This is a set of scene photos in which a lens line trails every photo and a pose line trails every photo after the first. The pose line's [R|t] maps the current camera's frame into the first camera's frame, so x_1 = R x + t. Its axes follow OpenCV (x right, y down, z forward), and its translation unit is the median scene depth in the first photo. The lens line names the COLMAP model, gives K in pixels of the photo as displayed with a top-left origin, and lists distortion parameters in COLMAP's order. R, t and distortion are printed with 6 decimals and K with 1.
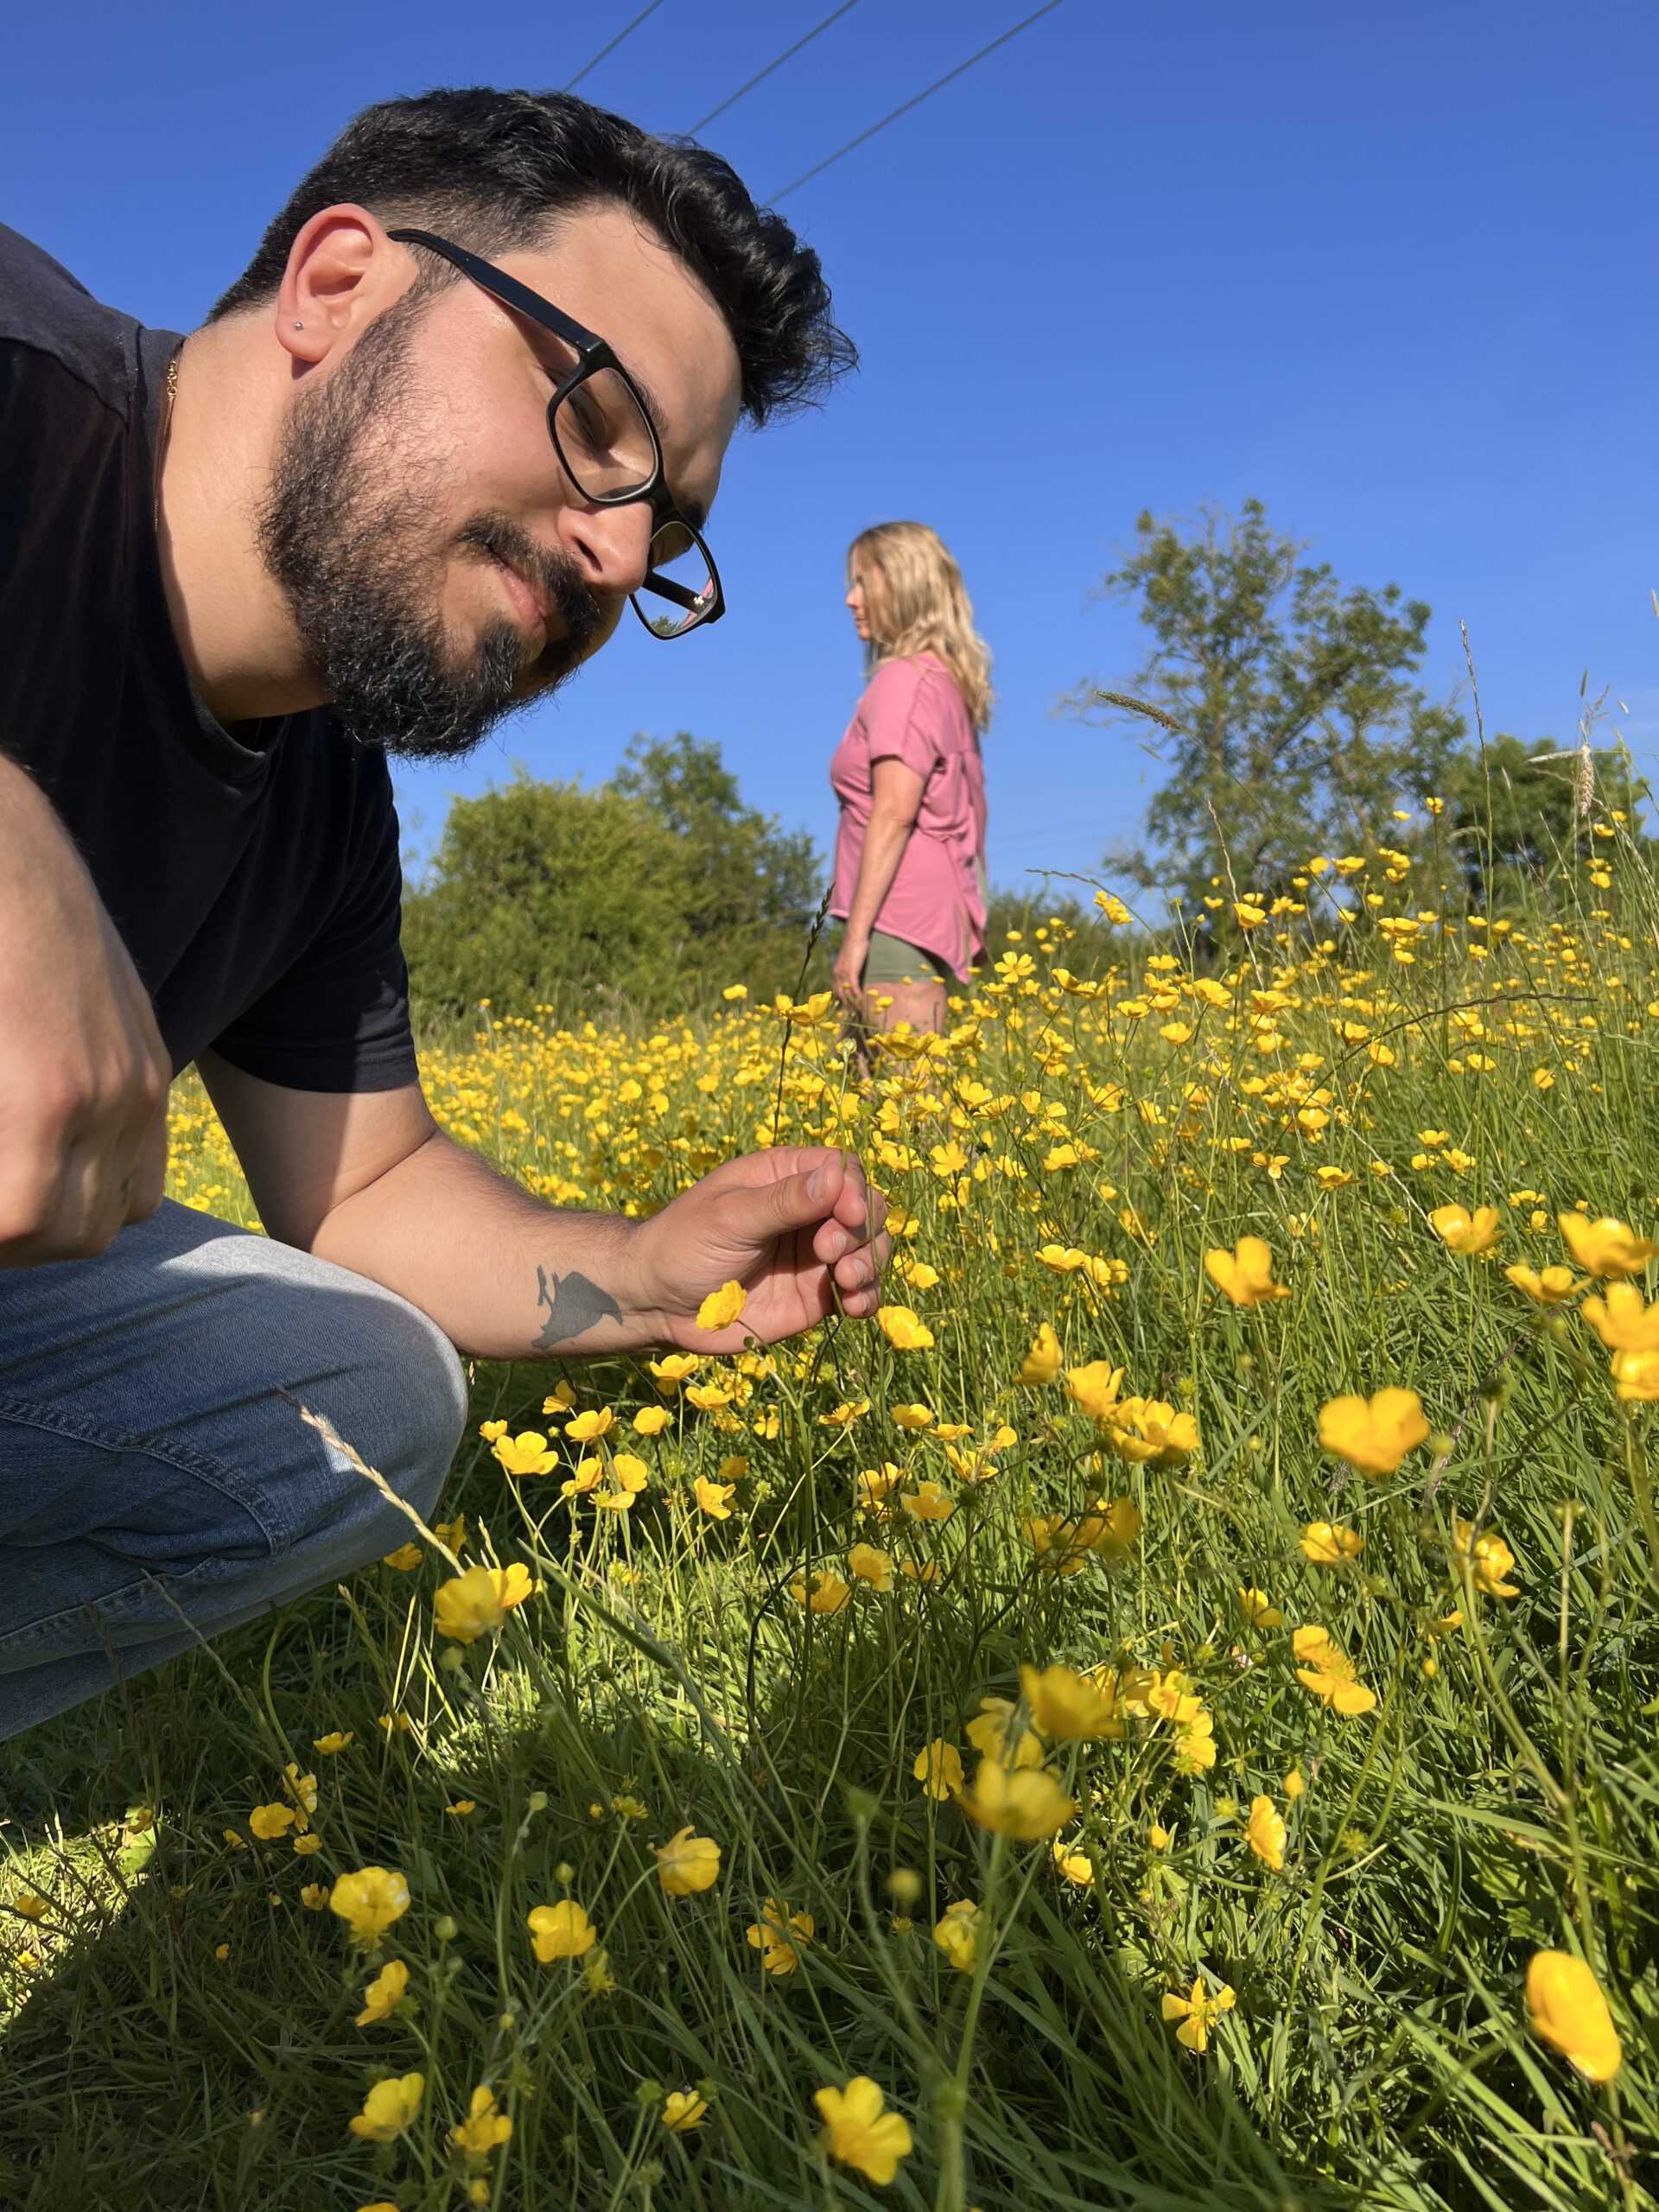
lens RADIAL K [[1675.4, 0, 829.7], [0, 1675.4, 1118.5], [0, 0, 1]] dist [0.059236, -0.086128]
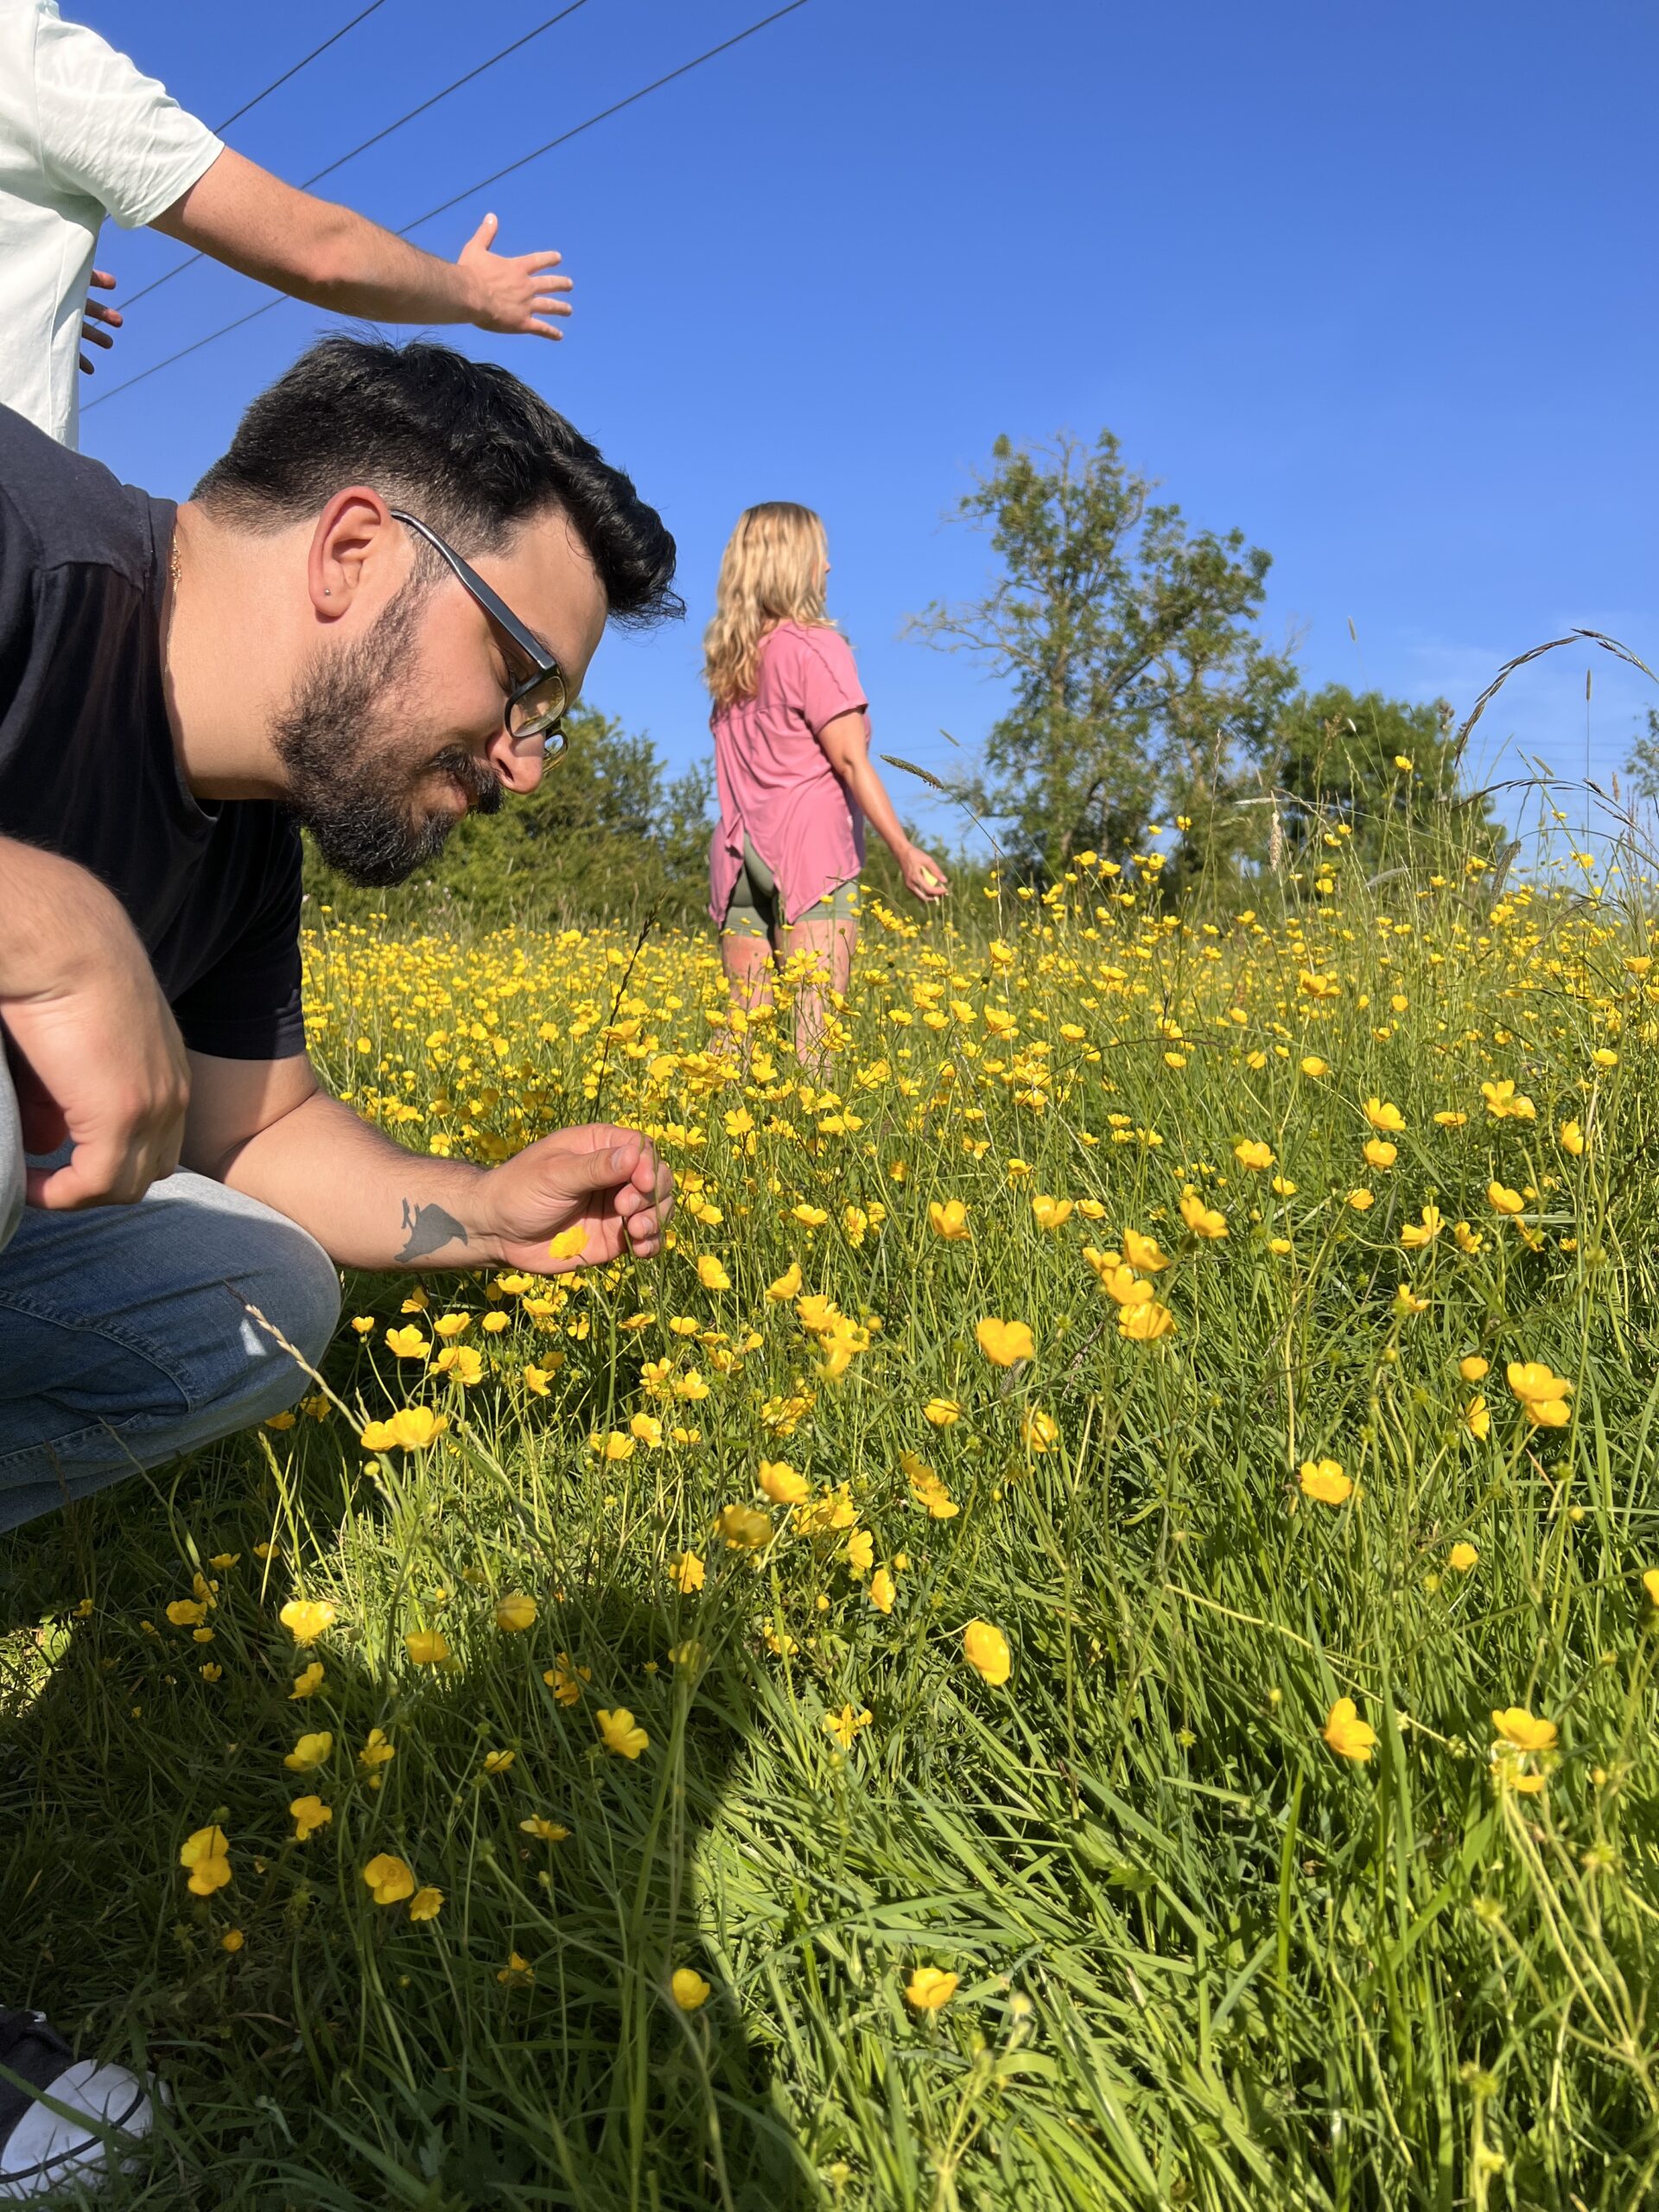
lens RADIAL K [[1686.5, 0, 801.4], [0, 1686.5, 1129.4], [0, 0, 1]] dist [0.033463, -0.003746]
pose [[0.995104, 0.047376, 0.086734, 0.013362], [-0.052514, 0.996937, 0.057950, -0.049387], [-0.083723, -0.062221, 0.994545, -0.269288]]
